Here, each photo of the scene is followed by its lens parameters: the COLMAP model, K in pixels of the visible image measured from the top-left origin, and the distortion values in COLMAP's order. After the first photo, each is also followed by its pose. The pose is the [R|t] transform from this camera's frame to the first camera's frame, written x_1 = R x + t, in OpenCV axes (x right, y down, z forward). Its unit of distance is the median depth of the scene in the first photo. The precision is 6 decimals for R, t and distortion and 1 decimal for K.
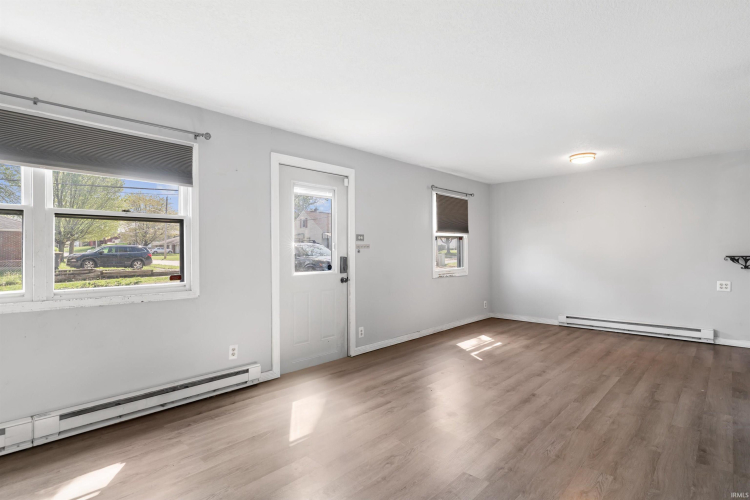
lens RADIAL K [[377.1, 0, 373.4], [0, 377.1, 251.6], [0, 0, 1]] dist [-0.005768, 0.000014]
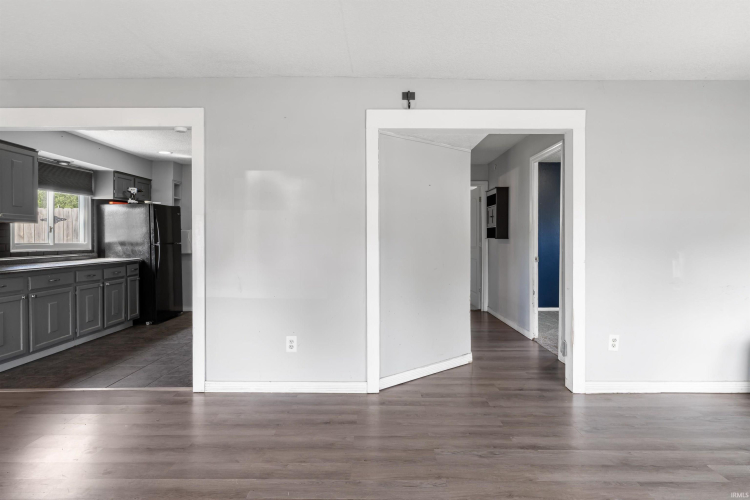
lens RADIAL K [[419.9, 0, 377.0], [0, 419.9, 244.9], [0, 0, 1]] dist [-0.004588, 0.001680]
pose [[-0.684603, 0.000238, 0.728916, -0.071148], [0.004727, 0.999980, 0.004113, 0.006770], [-0.728901, 0.006261, -0.684591, 1.143319]]
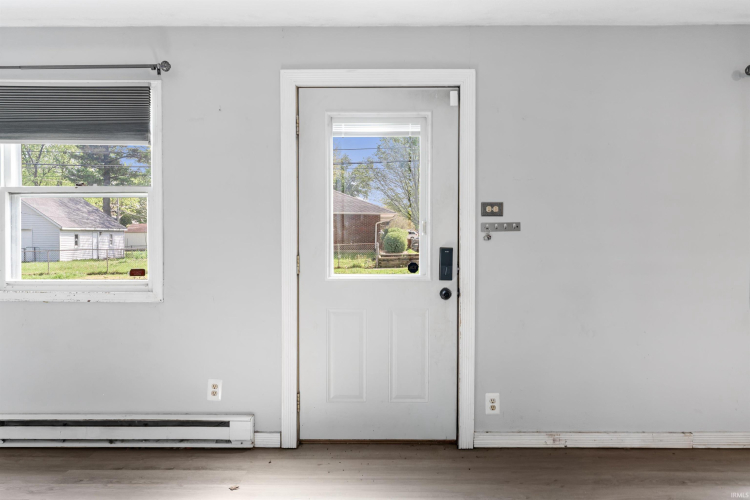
lens RADIAL K [[525.5, 0, 379.7], [0, 525.5, 247.6], [0, 0, 1]] dist [-0.009684, 0.014558]
pose [[0.685369, 0.020231, -0.727915, 0.484521], [-0.004283, 0.999709, 0.023752, -0.004173], [0.728184, -0.013162, 0.685256, 0.586248]]
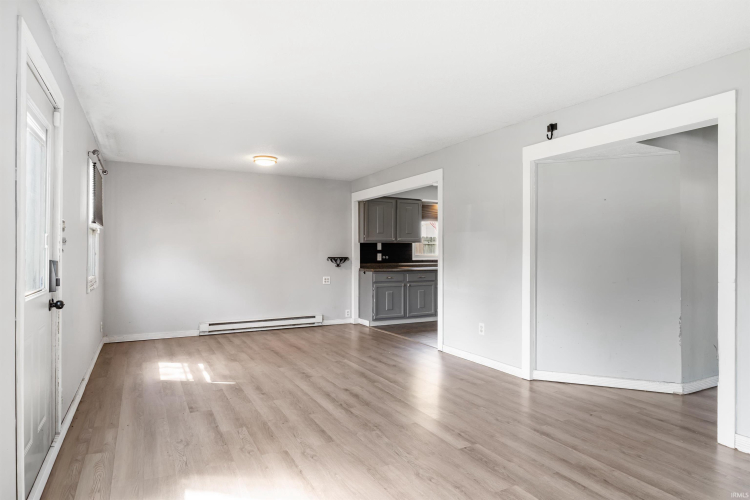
lens RADIAL K [[439.4, 0, 370.5], [0, 439.4, 249.0], [0, 0, 1]] dist [-0.003286, 0.001437]
pose [[0.327570, 0.015979, 0.944692, -0.663018], [-0.004395, 0.999872, -0.015388, 0.008572], [-0.944817, 0.000889, 0.327598, 0.502216]]
